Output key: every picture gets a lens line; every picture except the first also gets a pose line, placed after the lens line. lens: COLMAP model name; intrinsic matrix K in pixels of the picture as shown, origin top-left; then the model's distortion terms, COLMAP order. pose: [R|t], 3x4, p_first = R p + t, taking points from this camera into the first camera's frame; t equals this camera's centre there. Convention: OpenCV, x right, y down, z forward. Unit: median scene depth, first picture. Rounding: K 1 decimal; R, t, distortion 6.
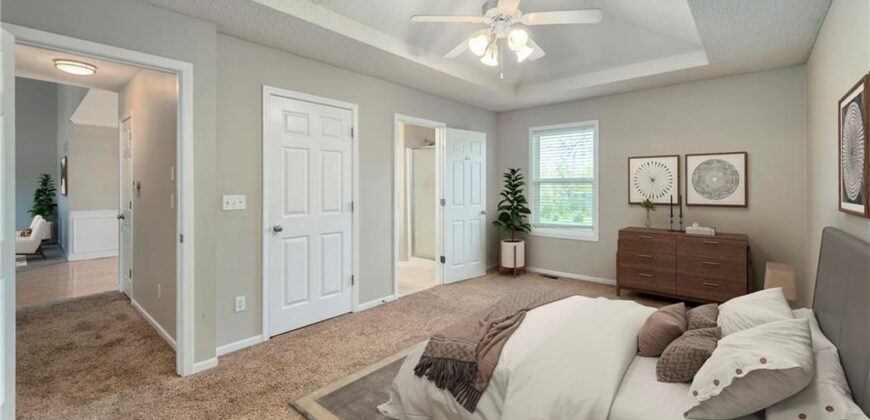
lens RADIAL K [[360.4, 0, 436.2], [0, 360.4, 187.6], [0, 0, 1]] dist [0.002322, 0.000139]
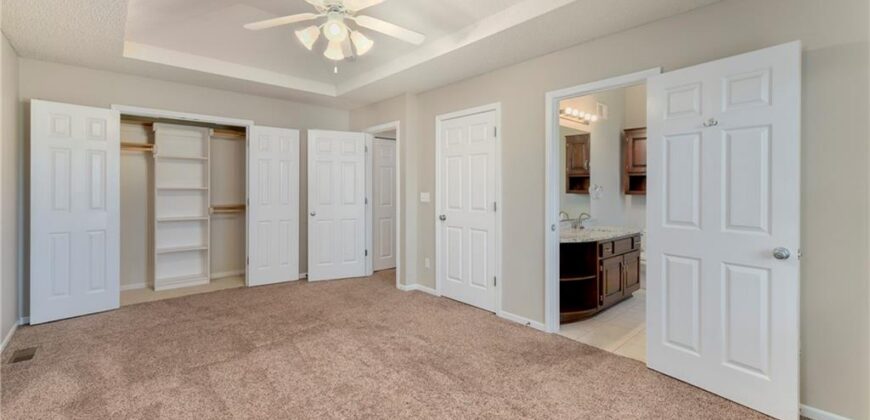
lens RADIAL K [[360.4, 0, 436.2], [0, 360.4, 187.6], [0, 0, 1]] dist [0.002322, 0.000139]
pose [[-0.110587, -0.009900, -0.993817, 0.784542], [-0.011791, 0.999893, -0.008648, 0.010846], [0.993796, 0.010762, -0.110692, 0.967187]]
